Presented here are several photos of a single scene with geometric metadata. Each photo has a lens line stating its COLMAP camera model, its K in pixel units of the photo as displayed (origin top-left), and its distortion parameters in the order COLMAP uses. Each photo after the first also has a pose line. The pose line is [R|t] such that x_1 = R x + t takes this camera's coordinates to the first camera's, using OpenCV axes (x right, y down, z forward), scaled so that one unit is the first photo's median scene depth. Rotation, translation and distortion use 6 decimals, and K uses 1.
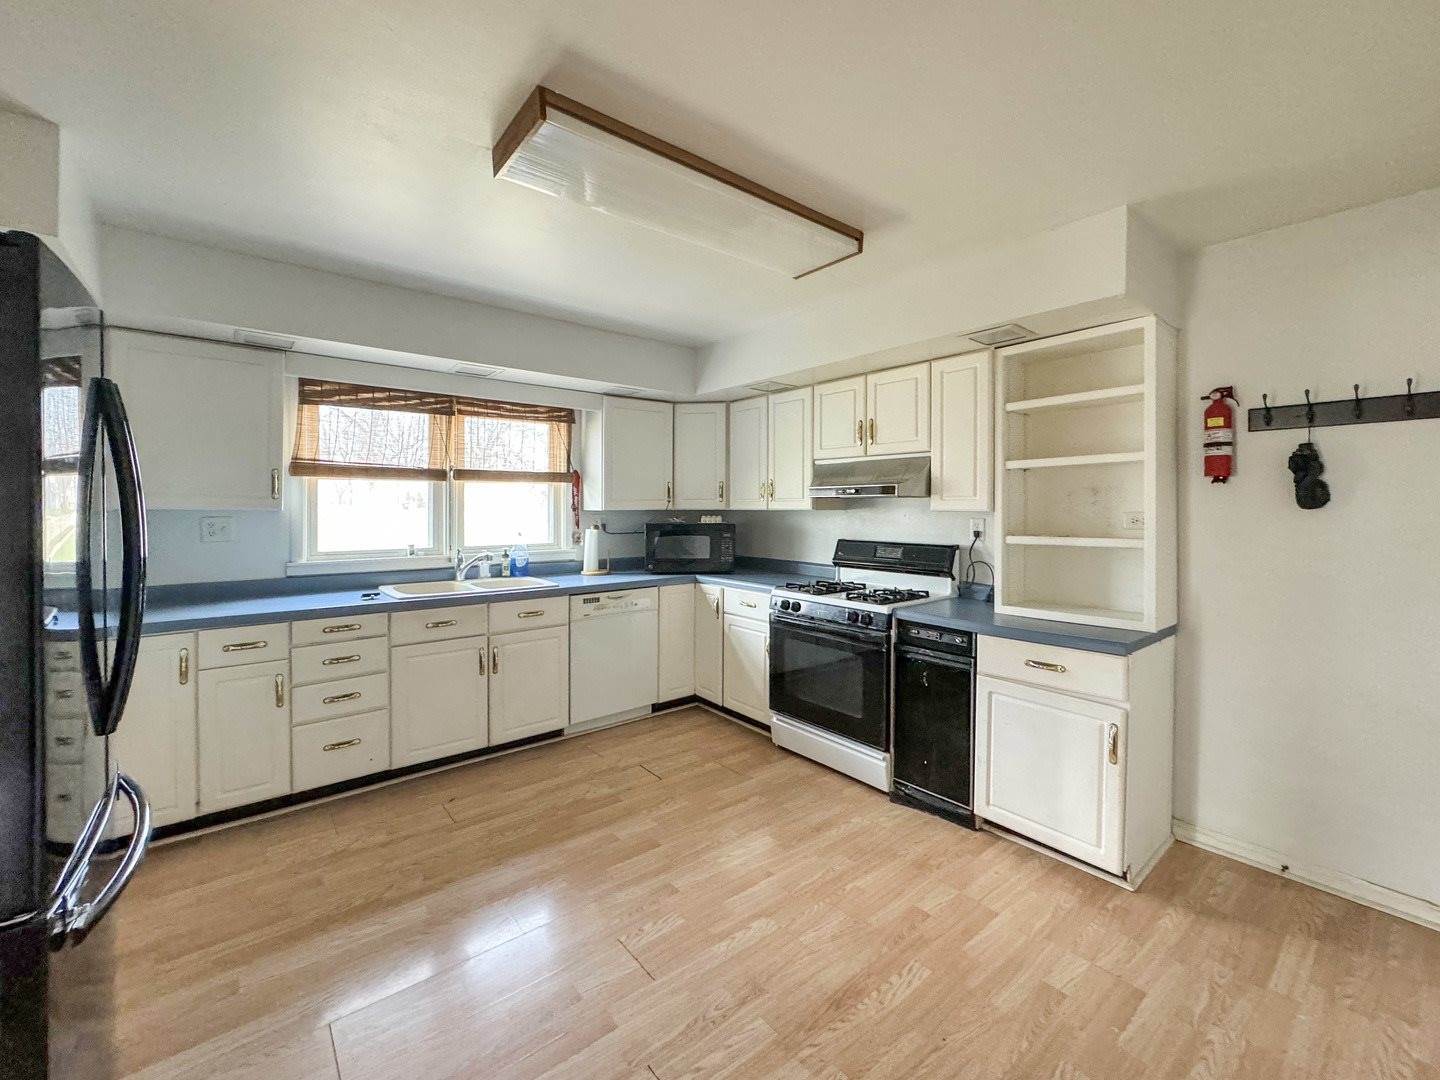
lens RADIAL K [[580.4, 0, 712.3], [0, 580.4, 513.4], [0, 0, 1]] dist [-0.003752, -0.000226]
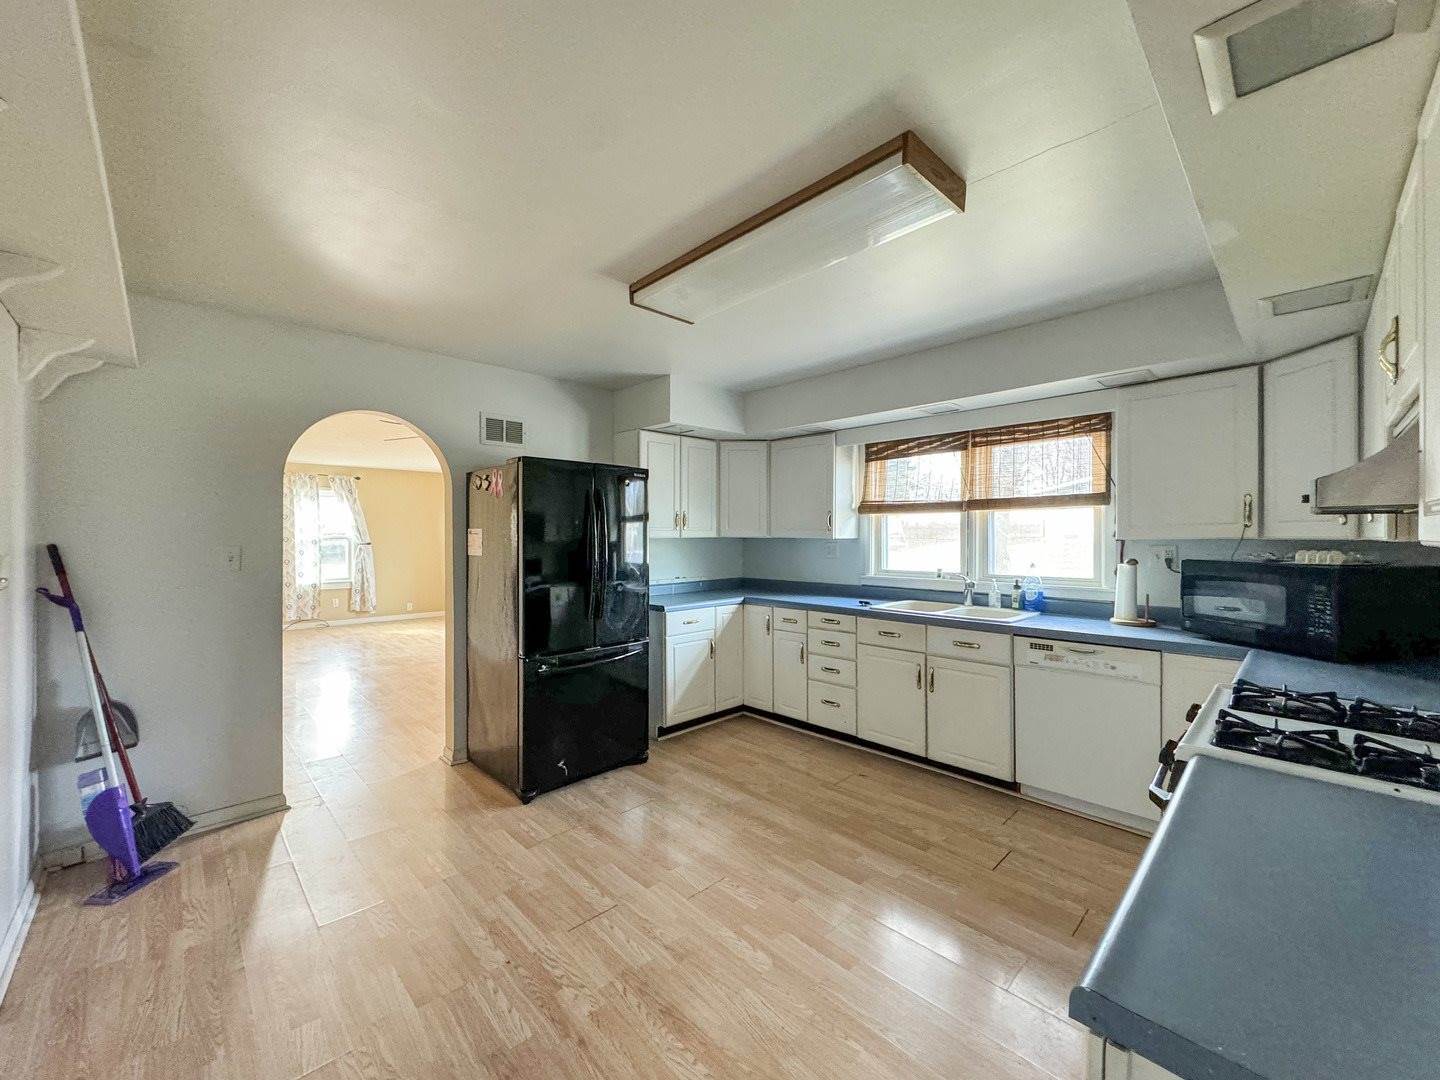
lens RADIAL K [[583.0, 0, 720.0], [0, 583.0, 540.0], [0, 0, 1]] dist [-0.002496, -0.000051]
pose [[0.092618, 0.005301, -0.995688, 0.650377], [-0.008359, 0.999955, 0.004546, -0.004589], [0.995667, 0.007902, 0.092659, 0.509586]]
